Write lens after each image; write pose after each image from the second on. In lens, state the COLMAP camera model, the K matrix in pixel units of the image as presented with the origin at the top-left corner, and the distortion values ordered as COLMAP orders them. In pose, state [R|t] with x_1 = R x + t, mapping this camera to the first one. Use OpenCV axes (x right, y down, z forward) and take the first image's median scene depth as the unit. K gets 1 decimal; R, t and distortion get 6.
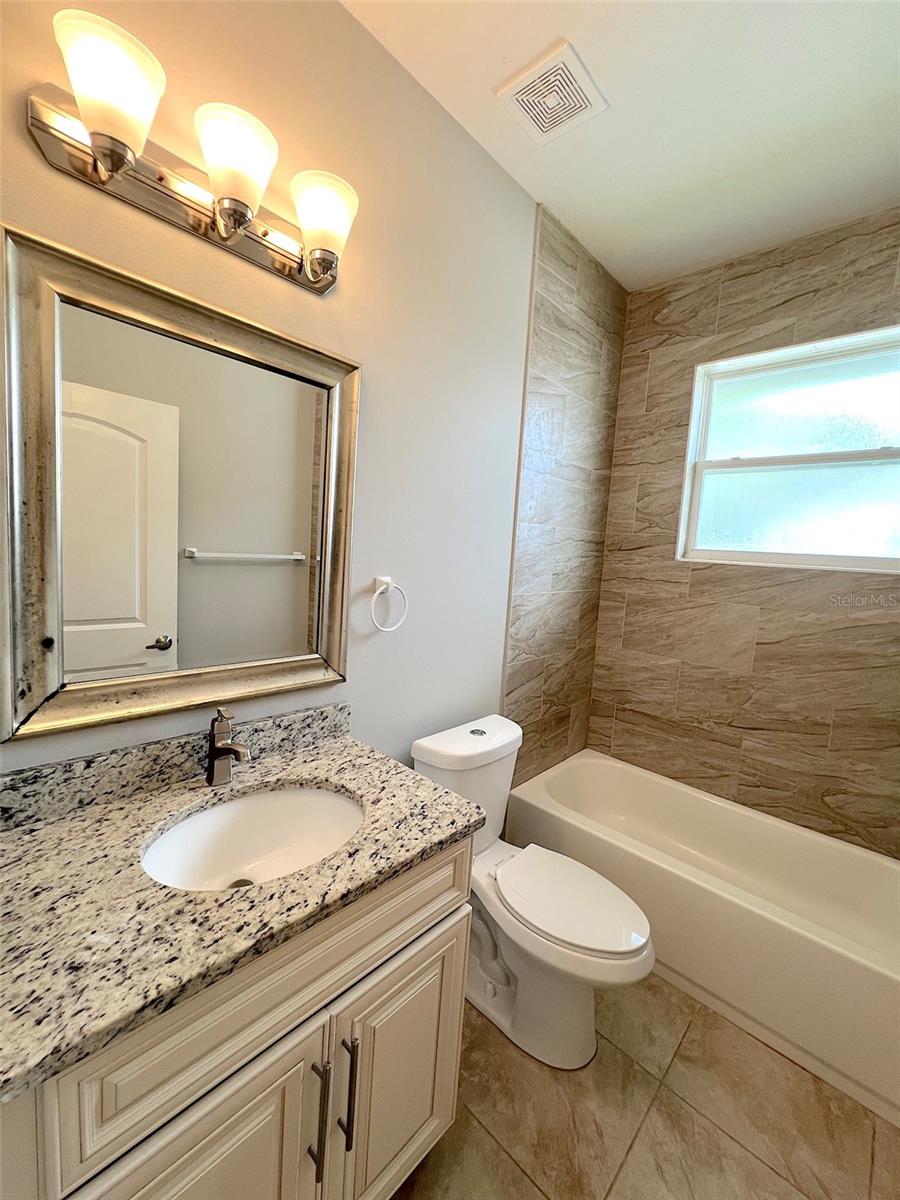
lens RADIAL K [[481.1, 0, 452.7], [0, 481.1, 599.0], [0, 0, 1]] dist [-0.002259, 0.000048]
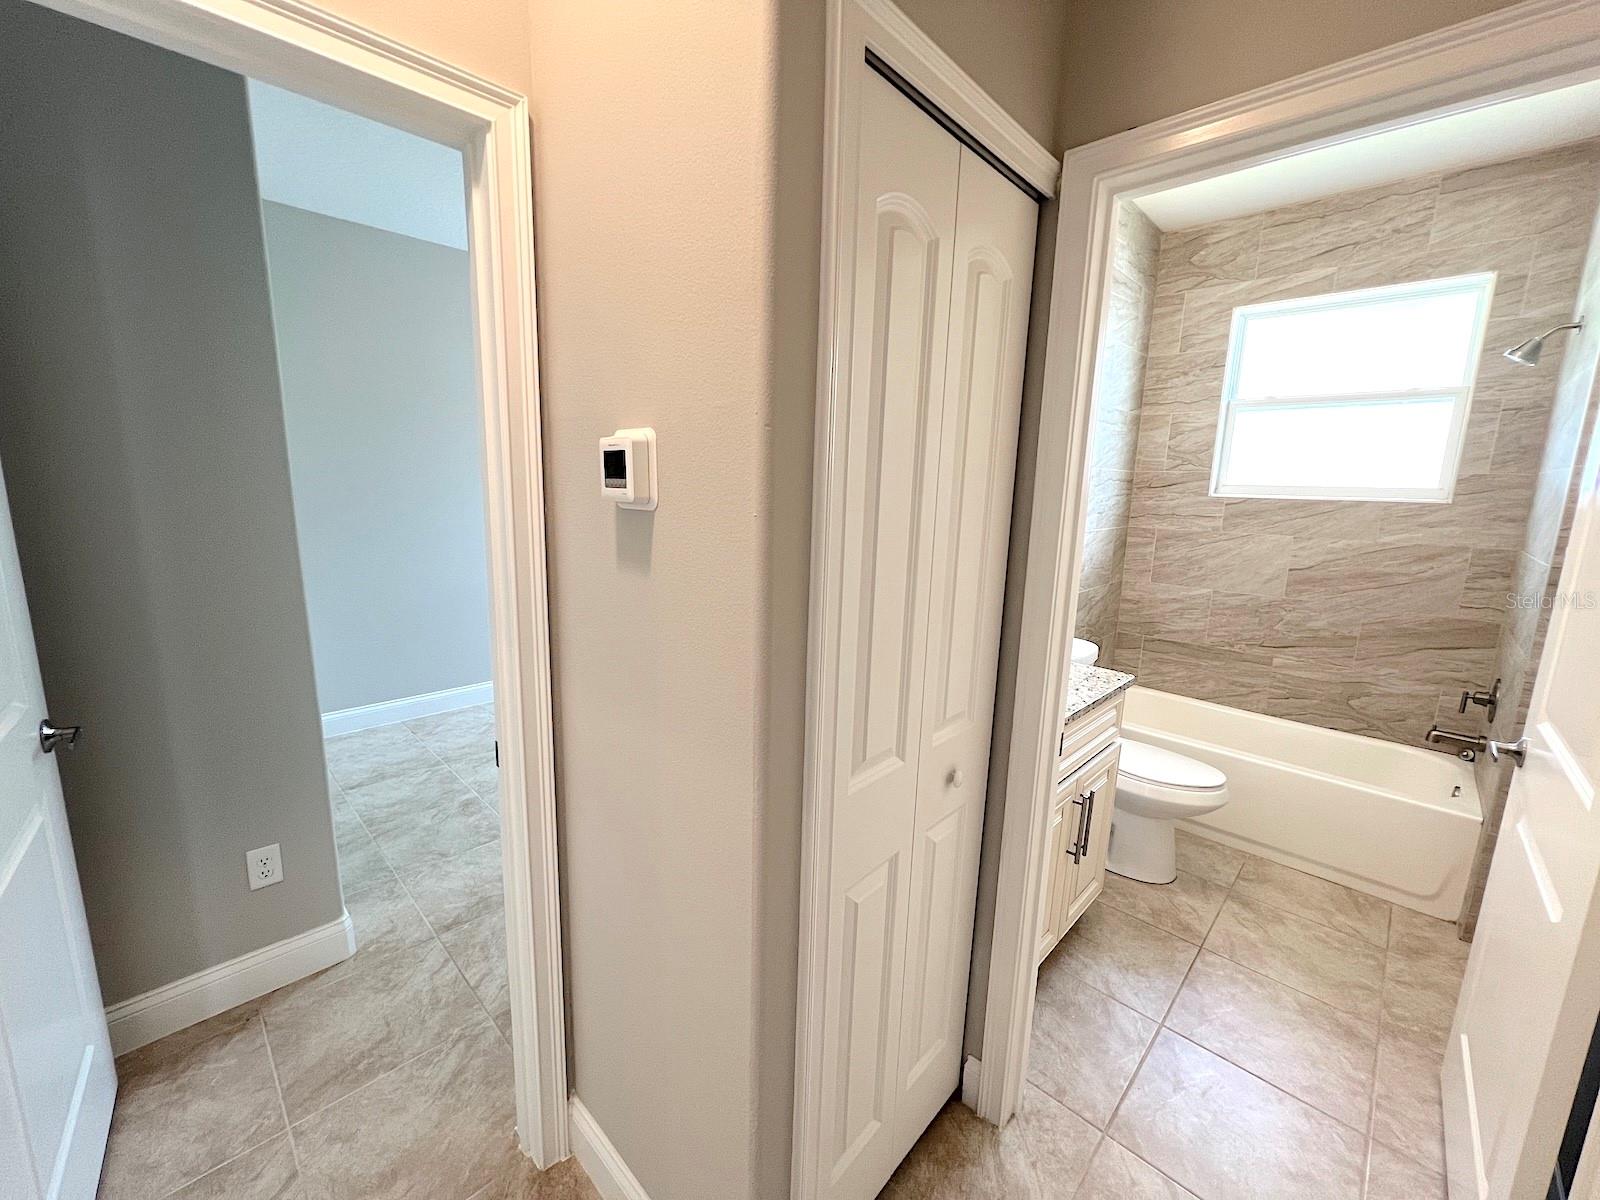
lens RADIAL K [[641.4, 0, 800.1], [0, 641.4, 600.4], [0, 0, 1]] dist [-0.002259, 0.000048]
pose [[0.999261, -0.032644, -0.020284, -0.442392], [0.034068, 0.996650, 0.074355, 0.014438], [0.017789, -0.074991, 0.997026, -0.469827]]
